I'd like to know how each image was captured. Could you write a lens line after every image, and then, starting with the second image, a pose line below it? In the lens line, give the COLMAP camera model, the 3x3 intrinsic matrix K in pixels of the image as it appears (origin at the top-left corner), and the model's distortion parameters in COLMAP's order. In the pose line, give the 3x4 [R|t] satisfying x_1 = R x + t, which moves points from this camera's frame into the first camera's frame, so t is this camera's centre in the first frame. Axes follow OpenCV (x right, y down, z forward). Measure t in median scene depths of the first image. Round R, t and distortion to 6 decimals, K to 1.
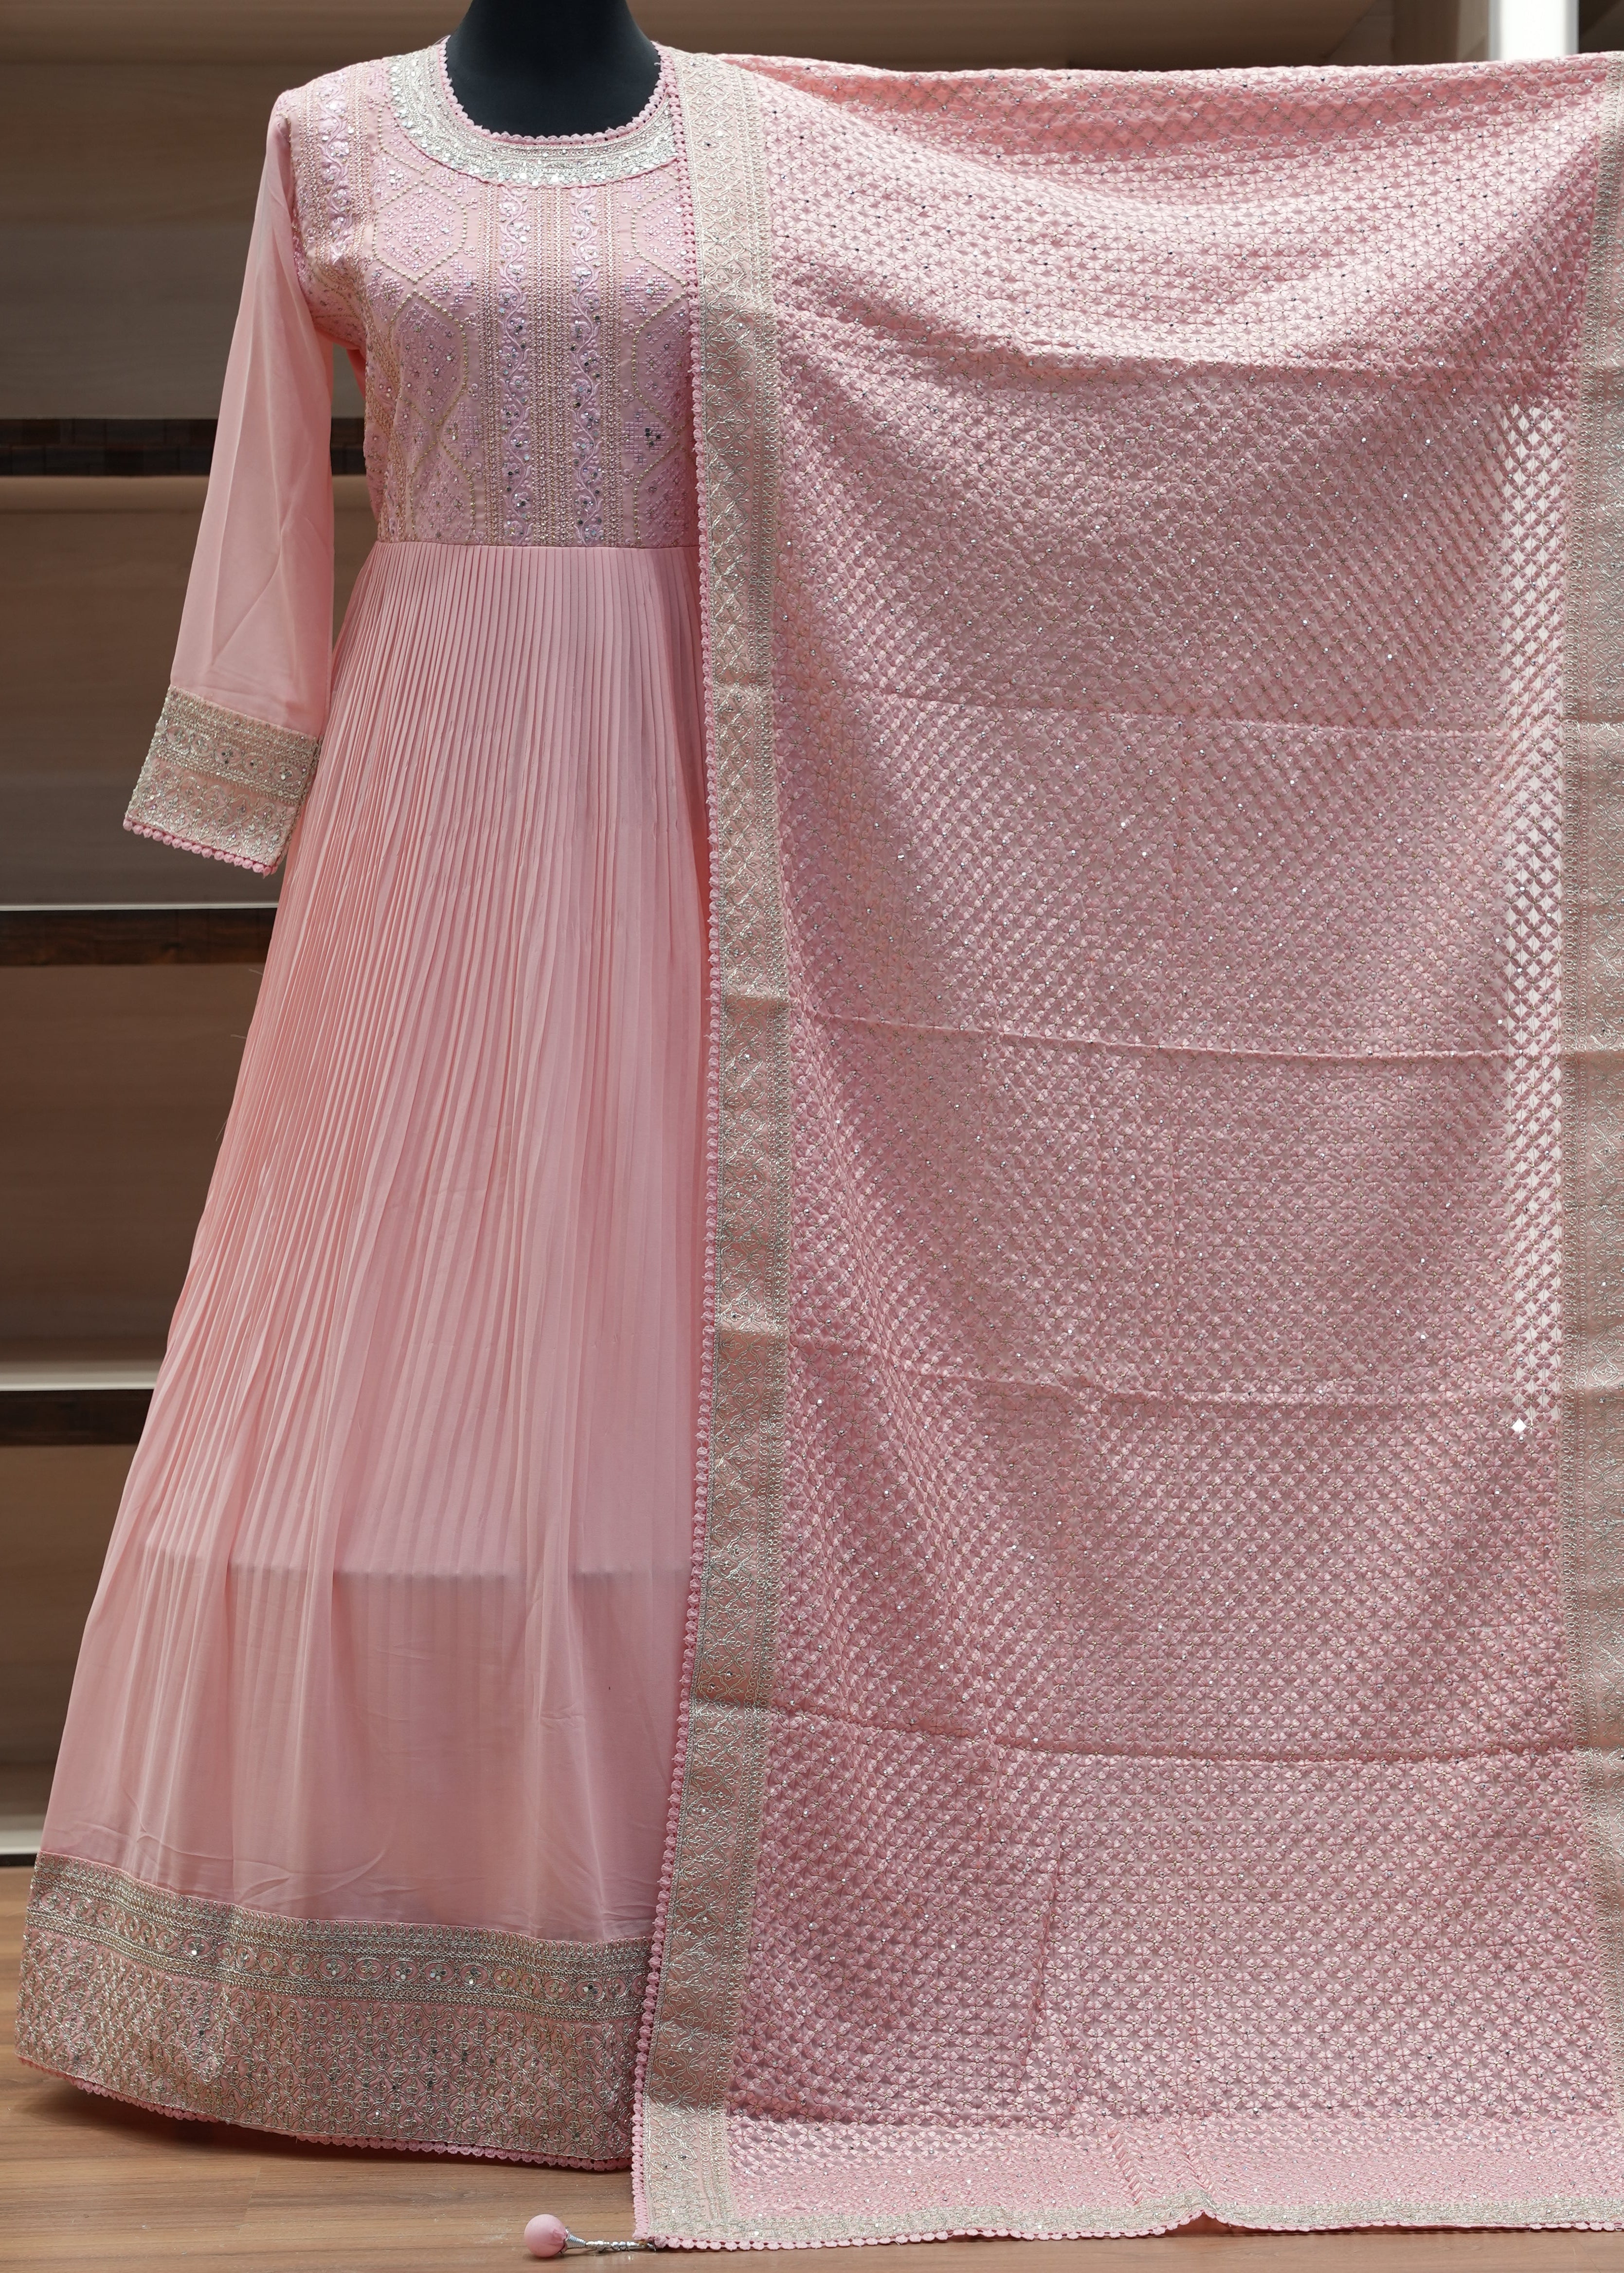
lens RADIAL K [[4996.8, 0, 899.5], [0, 4996.8, 1144.5], [0, 0, 1]] dist [0.036055, 0.147176]
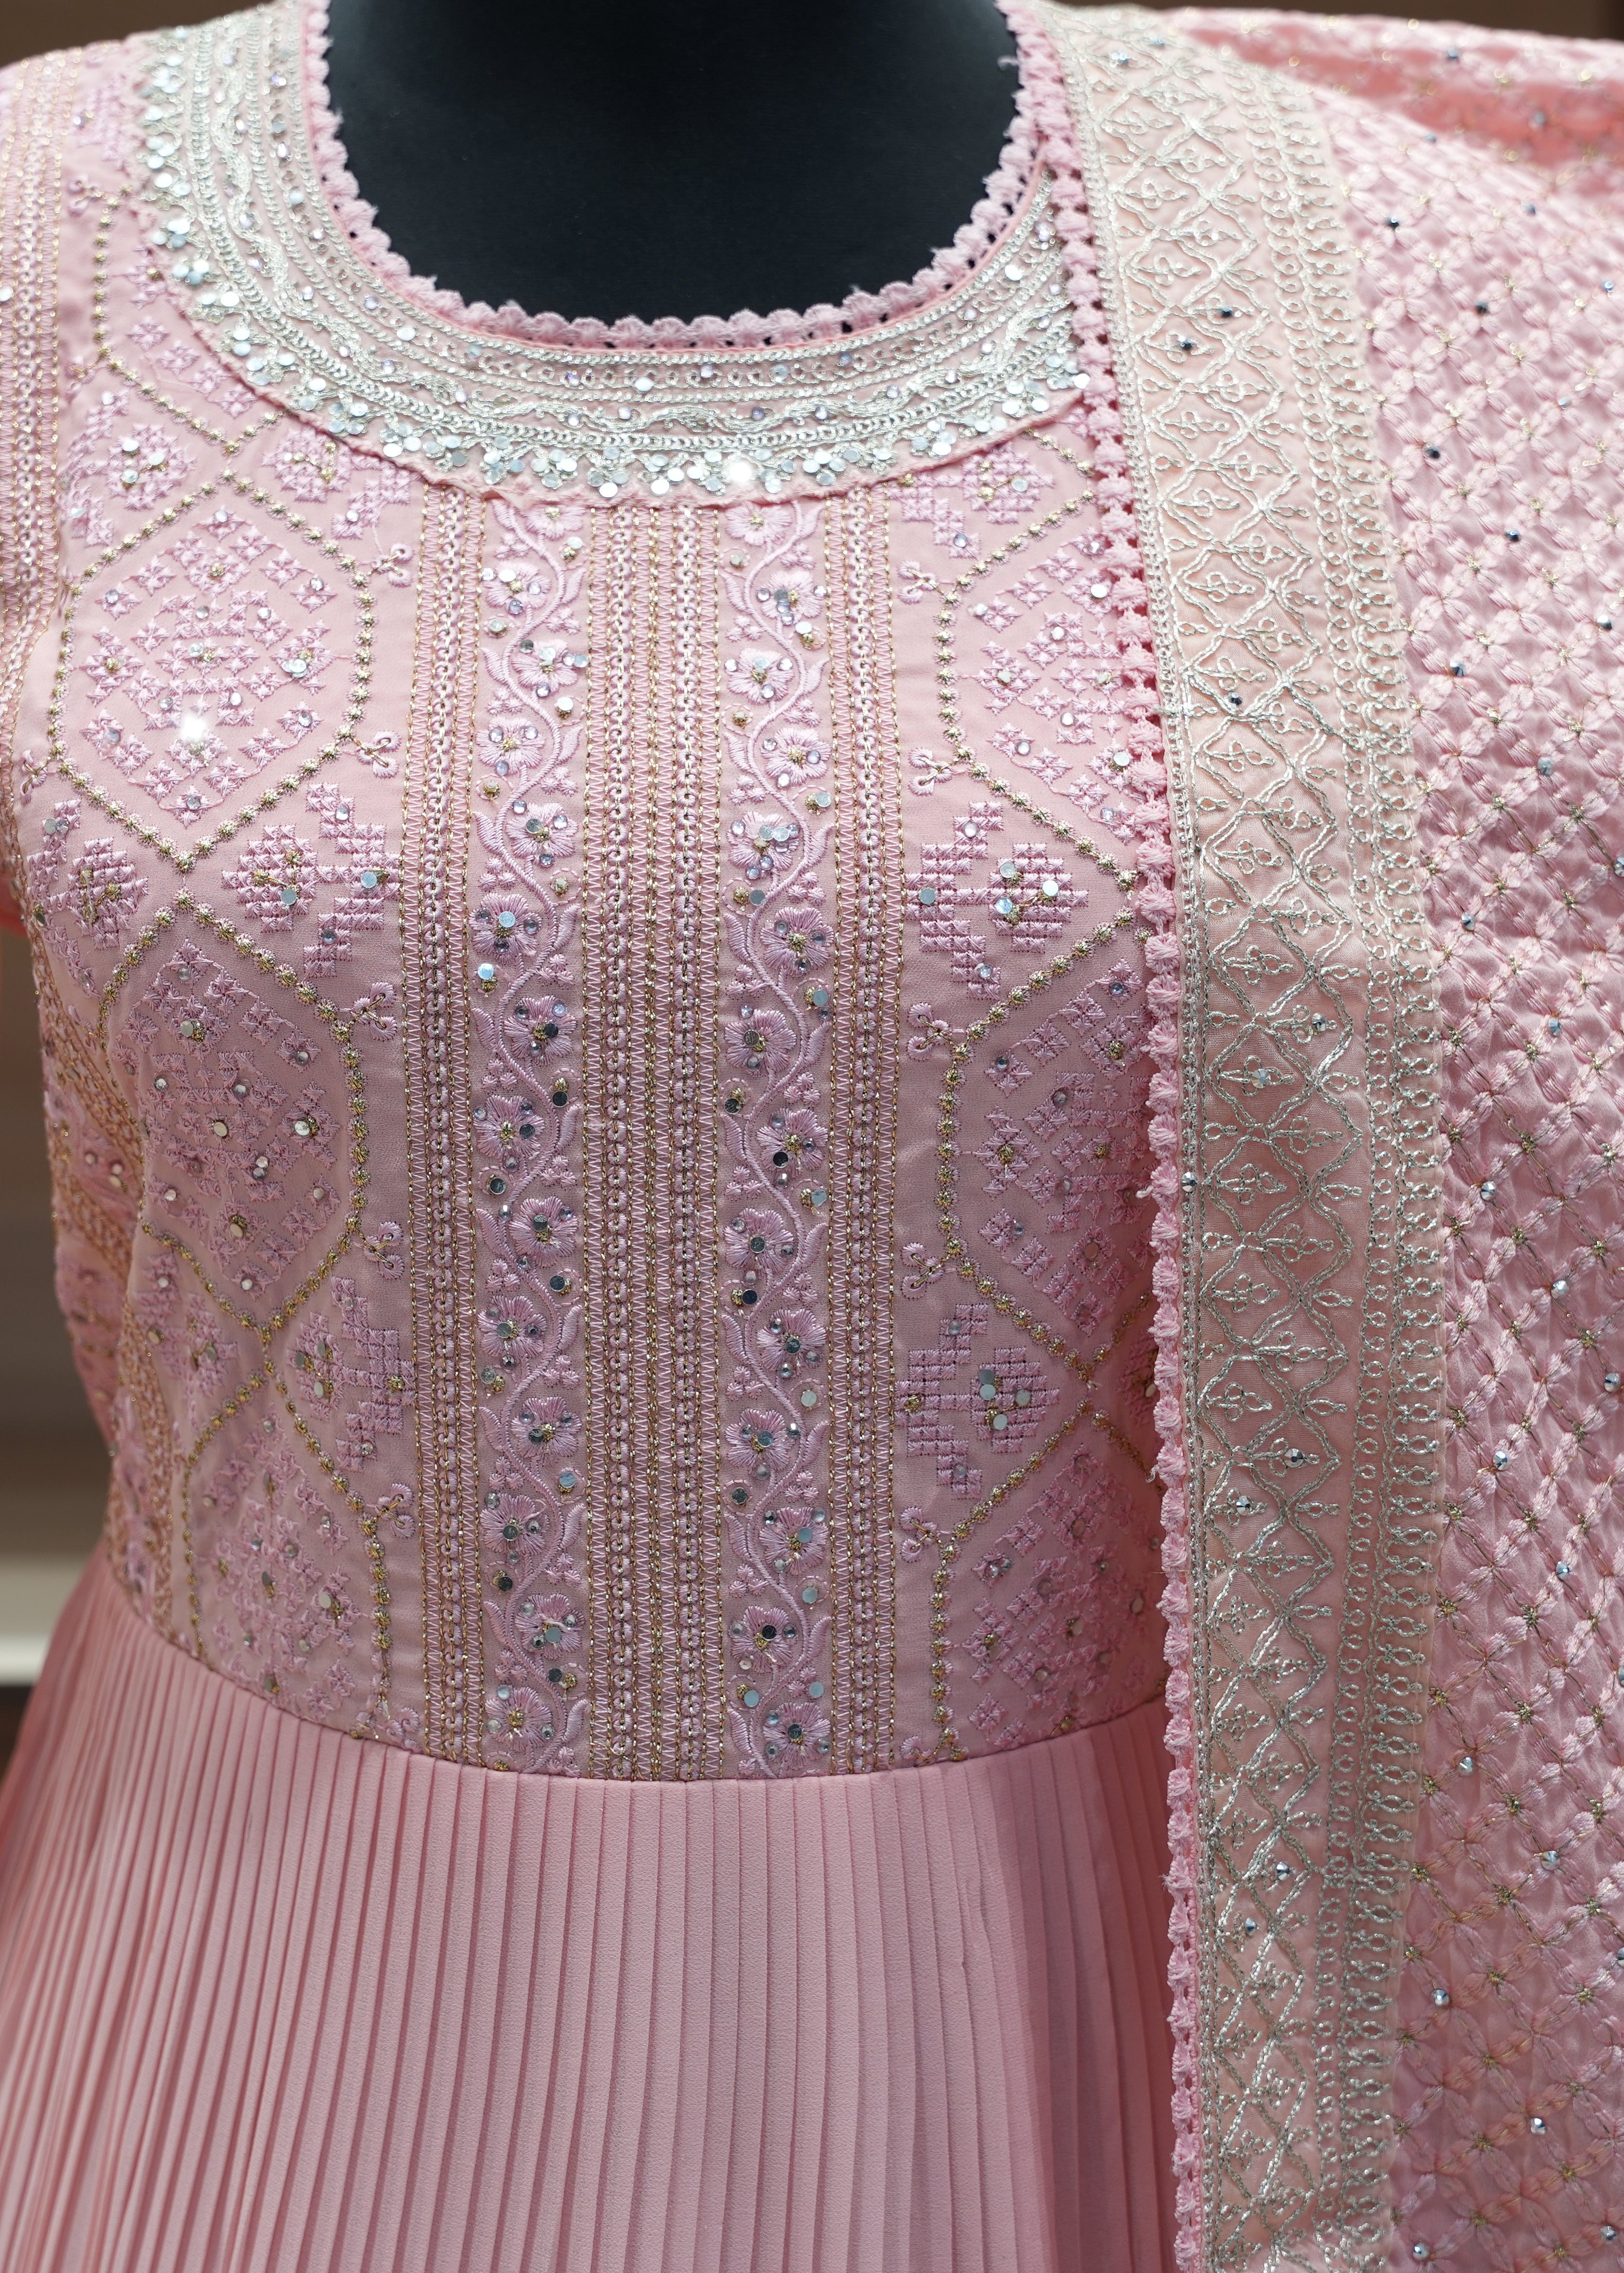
lens RADIAL K [[4667.1, 0, 717.7], [0, 4667.1, 1137.2], [0, 0, 1]] dist [0.063973, -0.155655]
pose [[0.998696, 0.015189, -0.048746, -0.052608], [-0.012156, 0.998006, 0.061933, -0.171974], [0.049589, -0.061260, 0.996889, 0.727264]]
